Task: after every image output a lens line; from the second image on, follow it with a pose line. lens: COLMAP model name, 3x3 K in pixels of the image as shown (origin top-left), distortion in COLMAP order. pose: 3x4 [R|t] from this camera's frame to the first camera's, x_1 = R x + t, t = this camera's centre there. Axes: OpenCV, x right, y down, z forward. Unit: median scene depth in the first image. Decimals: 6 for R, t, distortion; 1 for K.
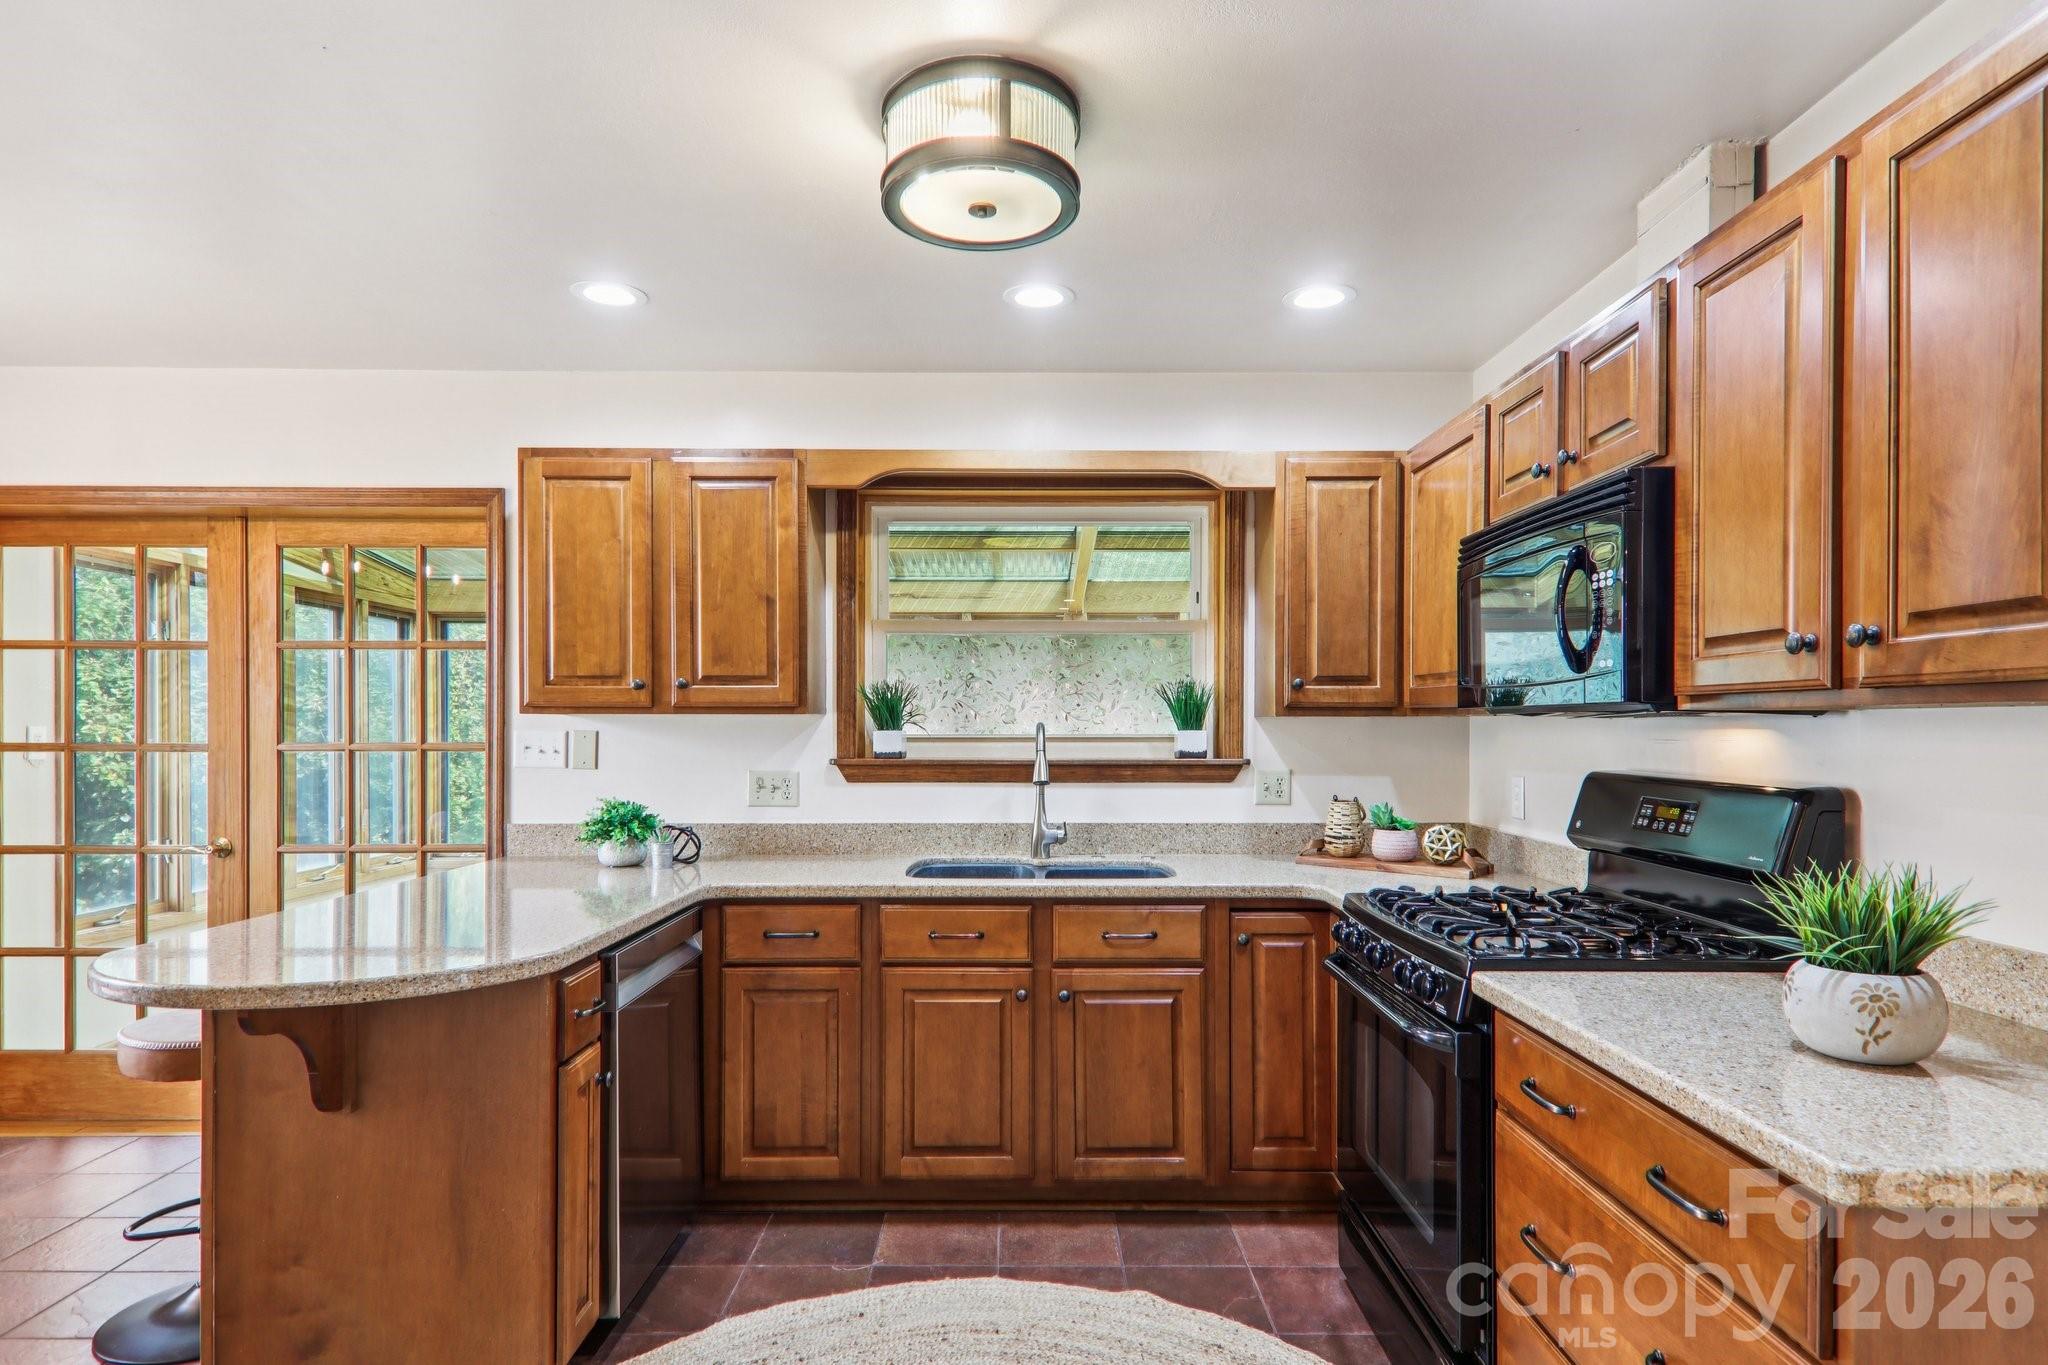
lens RADIAL K [[1165.5, 0, 1048.9], [0, 1165.5, 735.1], [0, 0, 1]] dist [0.021110, -0.014575]
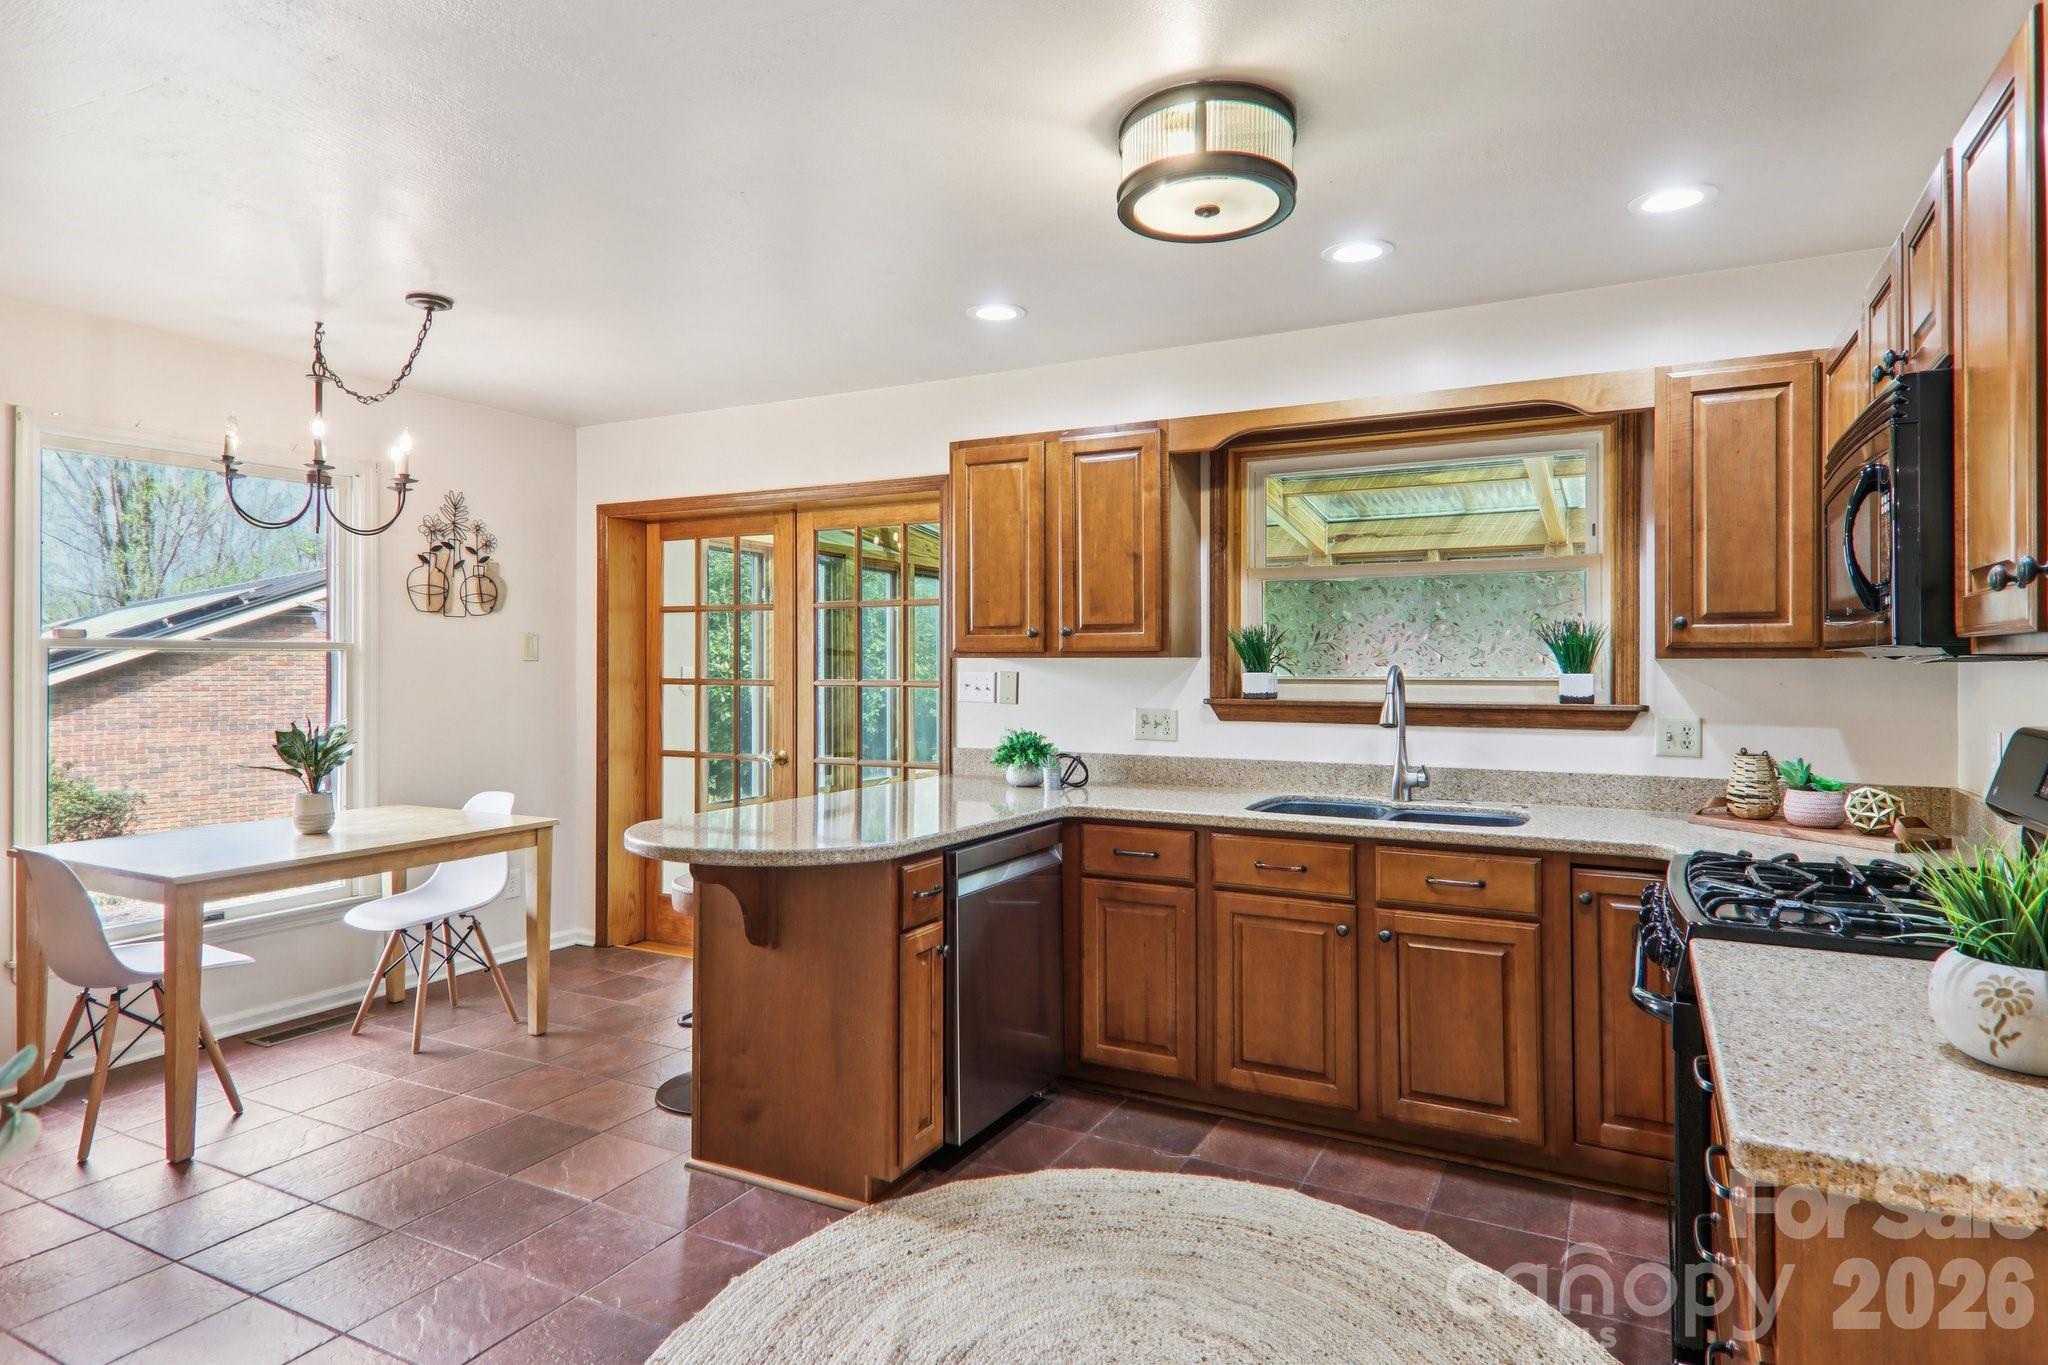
lens RADIAL K [[1165.5, 0, 1004.5], [0, 1165.5, 669.9], [0, 0, 1]] dist [0.021110, -0.014575]
pose [[0.873080, 0.002429, -0.487571, 0.210752], [-0.004366, 0.999986, -0.002836, -0.002687], [0.487558, 0.004604, 0.873079, -0.046462]]
